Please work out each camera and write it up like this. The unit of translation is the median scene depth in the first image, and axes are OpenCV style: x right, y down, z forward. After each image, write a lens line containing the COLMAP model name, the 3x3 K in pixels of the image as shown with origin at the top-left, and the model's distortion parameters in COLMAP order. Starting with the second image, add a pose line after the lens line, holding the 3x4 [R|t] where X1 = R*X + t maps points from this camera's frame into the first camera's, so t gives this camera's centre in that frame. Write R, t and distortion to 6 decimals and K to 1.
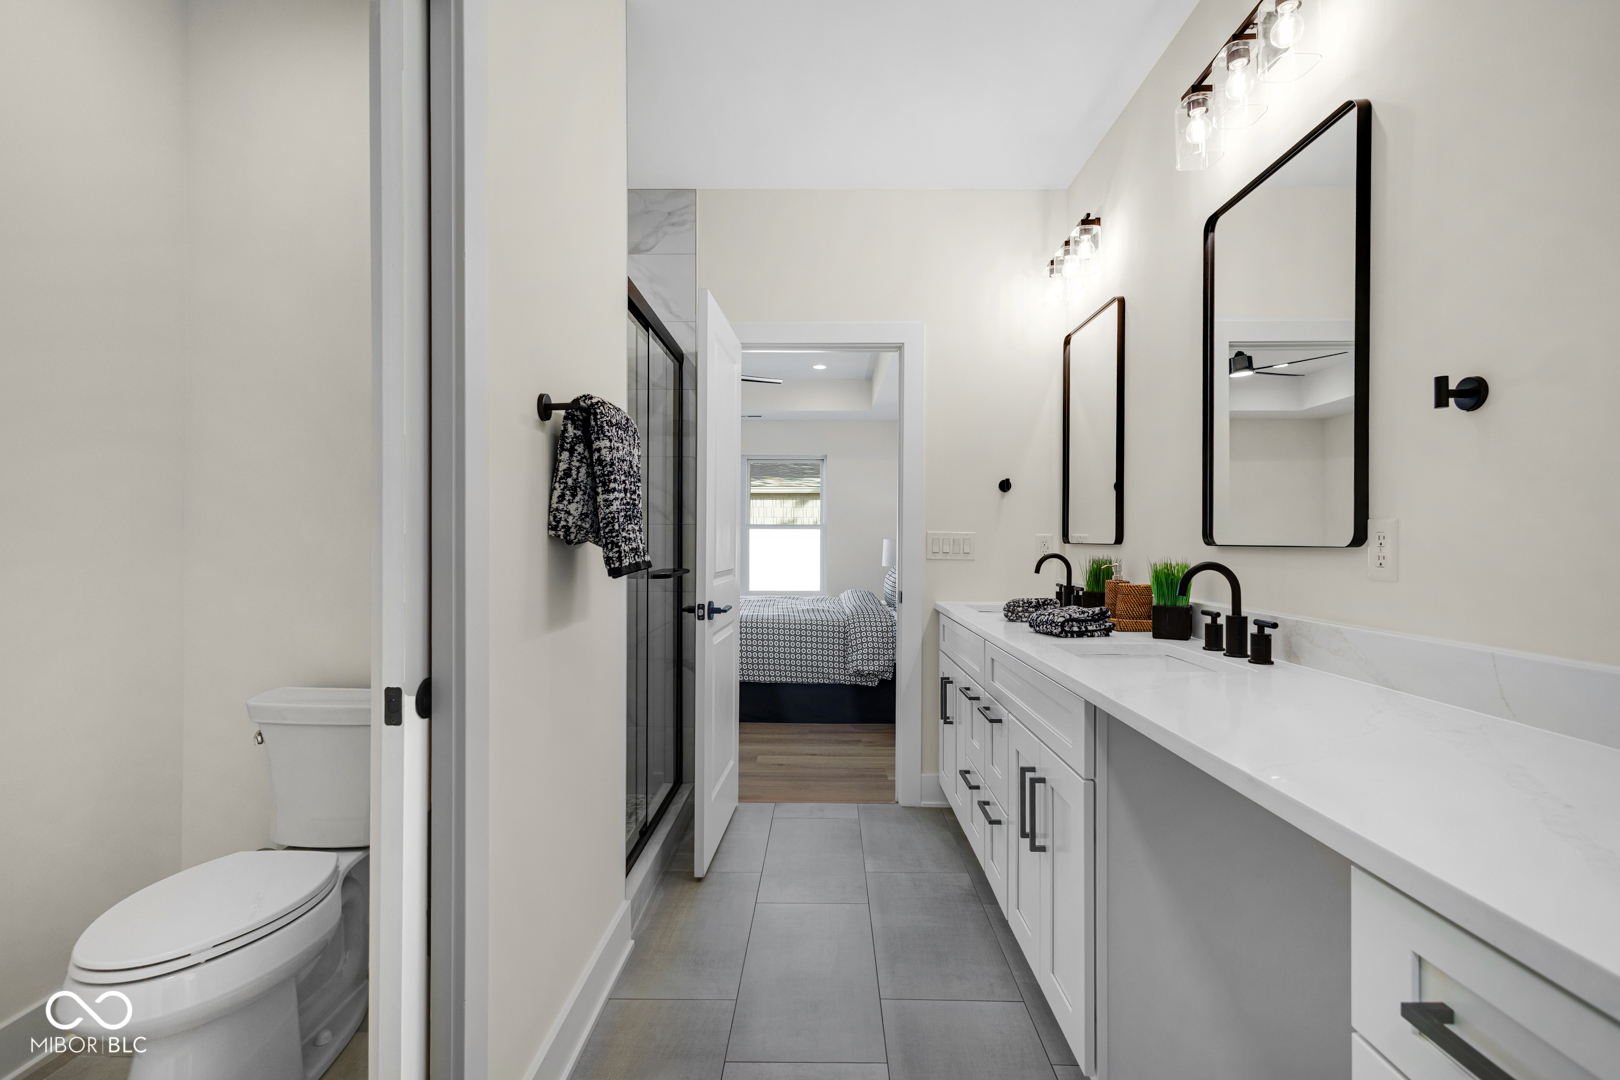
lens RADIAL K [[741.3, 0, 835.2], [0, 741.3, 553.5], [0, 0, 1]] dist [-0.011428, -0.000338]
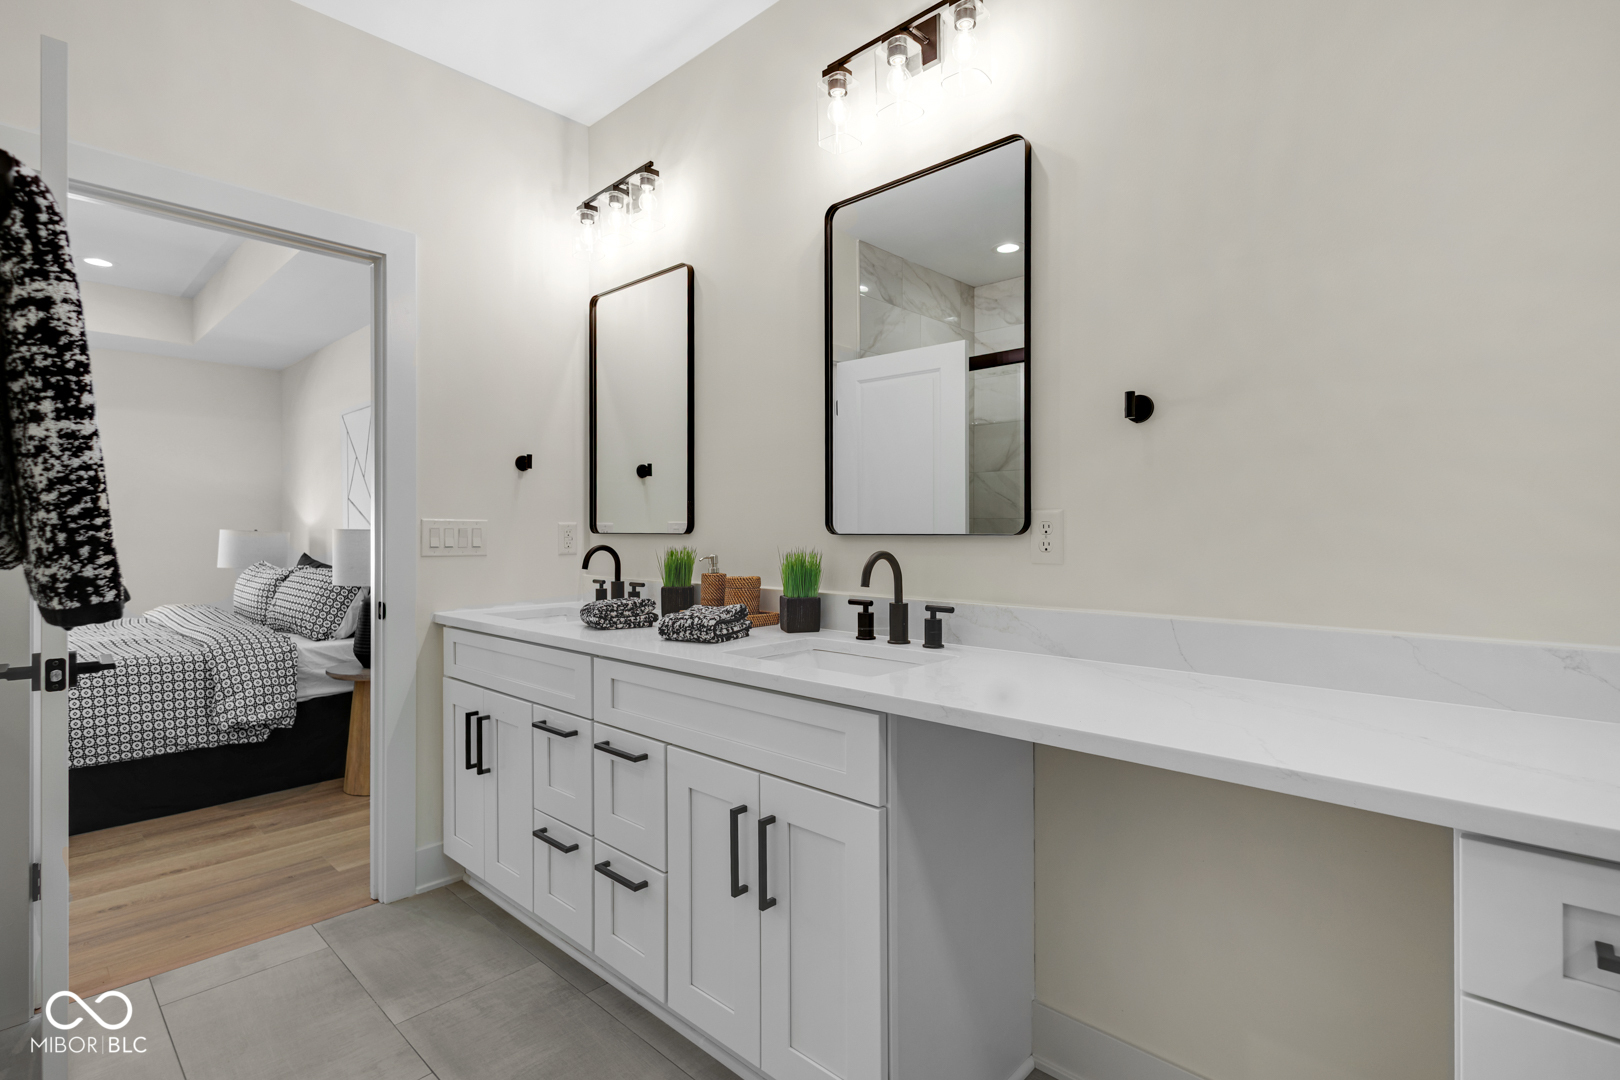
lens RADIAL K [[747.9, 0, 810.0], [0, 747.9, 540.0], [0, 0, 1]] dist [0.004975, -0.000555]
pose [[0.679534, -0.015195, 0.733487, -0.193851], [0.017524, 0.999836, 0.004477, -0.006297], [-0.733435, 0.009812, 0.679689, 0.253149]]
